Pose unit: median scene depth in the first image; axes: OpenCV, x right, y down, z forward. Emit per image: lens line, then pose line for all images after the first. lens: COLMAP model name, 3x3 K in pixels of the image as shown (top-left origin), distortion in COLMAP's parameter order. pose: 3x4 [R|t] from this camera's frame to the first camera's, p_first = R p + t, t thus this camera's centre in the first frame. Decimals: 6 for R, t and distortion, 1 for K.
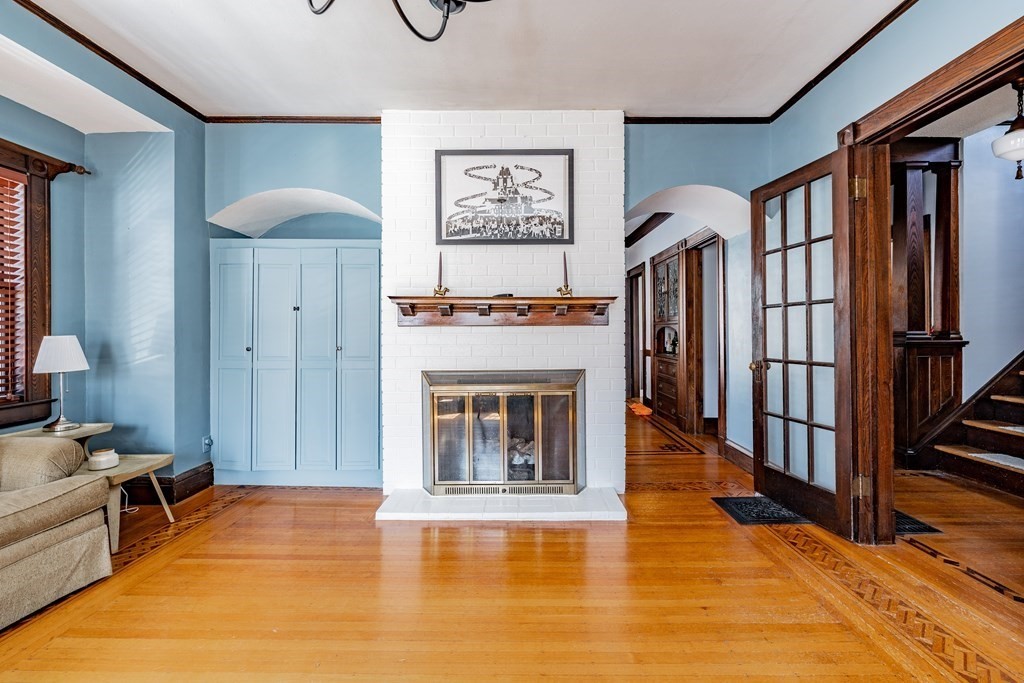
lens RADIAL K [[426.0, 0, 523.5], [0, 426.0, 331.5], [0, 0, 1]] dist [-0.000312, -0.000533]
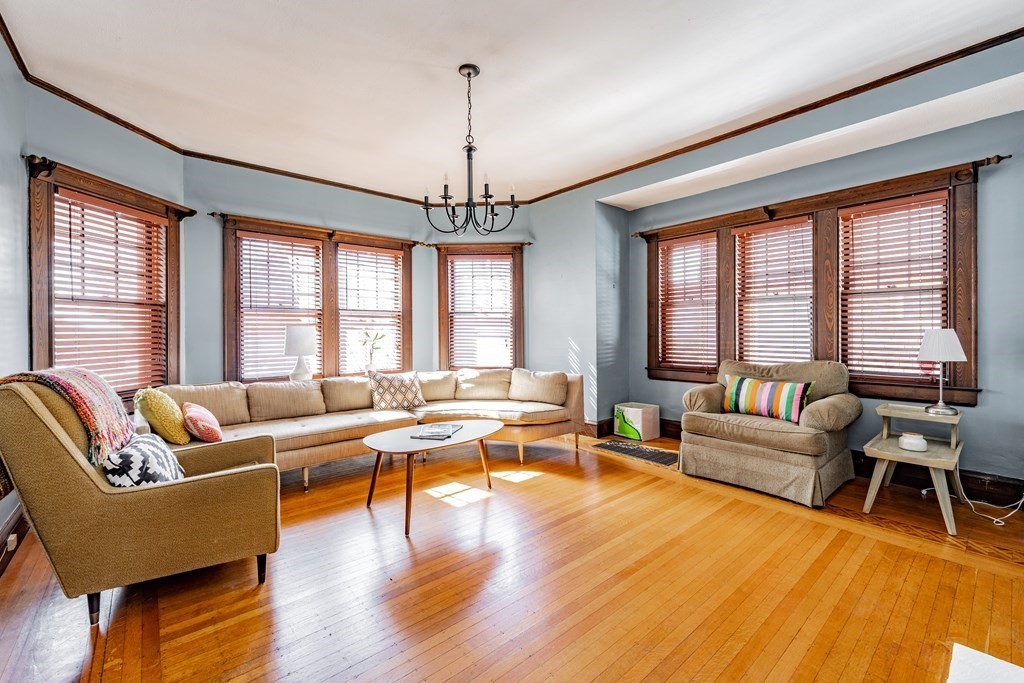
lens RADIAL K [[420.5, 0, 498.4], [0, 420.5, 326.6], [0, 0, 1]] dist [0.000270, -0.000312]
pose [[-0.769824, 0.004306, -0.638242, 0.424647], [0.012404, 0.999889, -0.008216, -0.001895], [0.638136, -0.014242, -0.769792, 0.927758]]
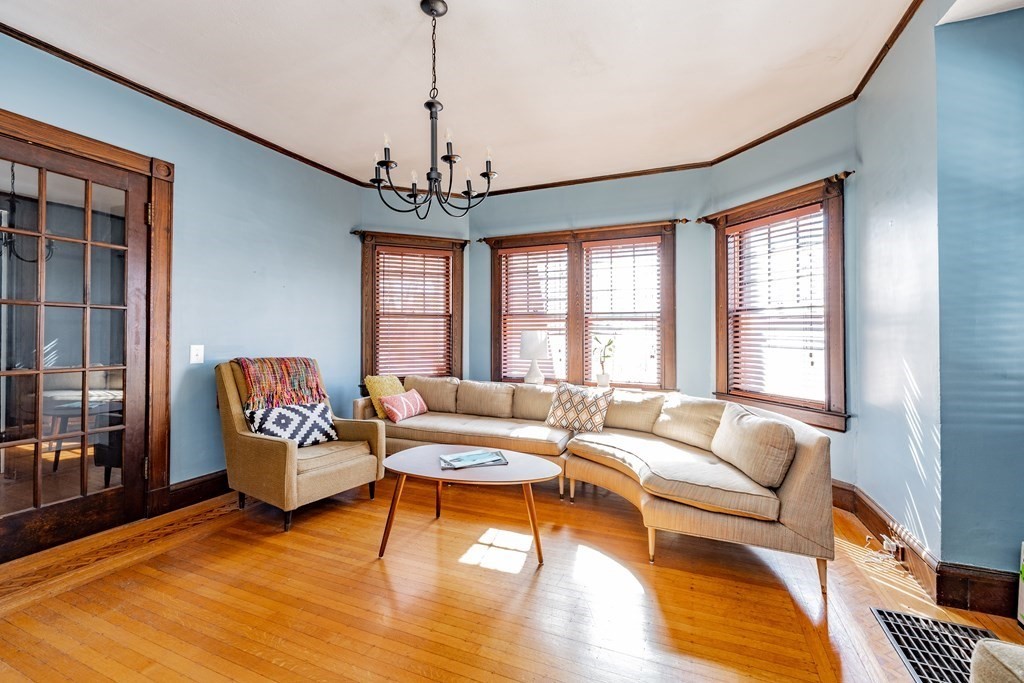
lens RADIAL K [[426.0, 0, 523.5], [0, 426.0, 331.5], [0, 0, 1]] dist [-0.000312, -0.000533]
pose [[-0.927225, 0.008475, 0.374409, -0.474828], [0.003494, 0.999896, -0.013981, -0.001483], [-0.374488, -0.011655, -0.927158, 0.802975]]
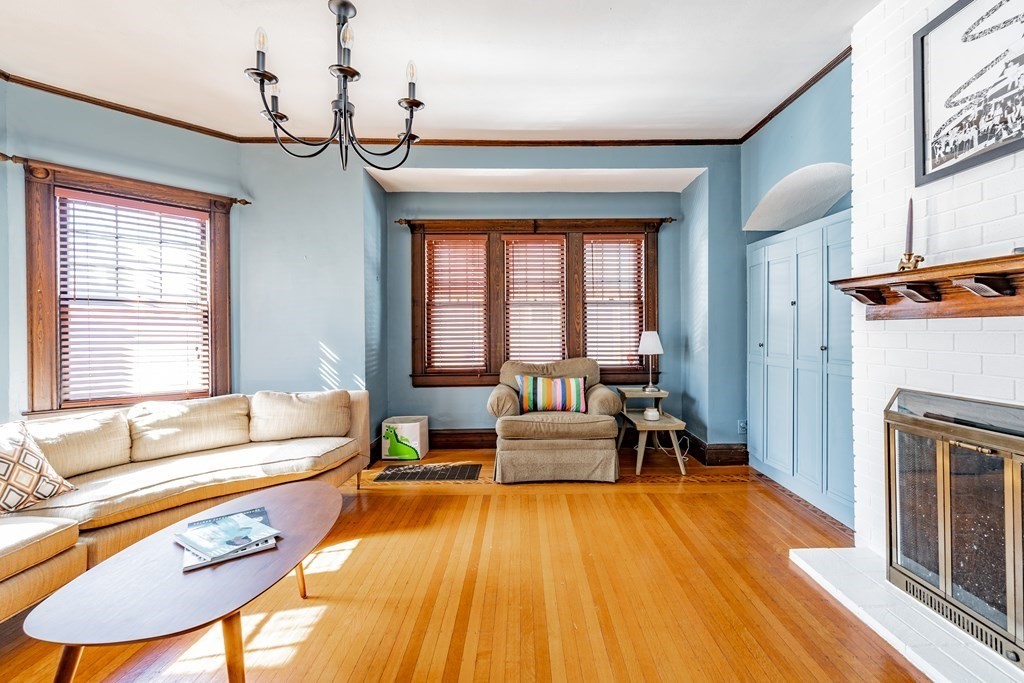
lens RADIAL K [[426.0, 0, 523.5], [0, 426.0, 331.5], [0, 0, 1]] dist [-0.000312, -0.000533]
pose [[0.019474, 0.005635, -0.999794, 0.403527], [0.007634, 0.999954, 0.005785, -0.002388], [0.999781, -0.007745, 0.019430, 0.417494]]
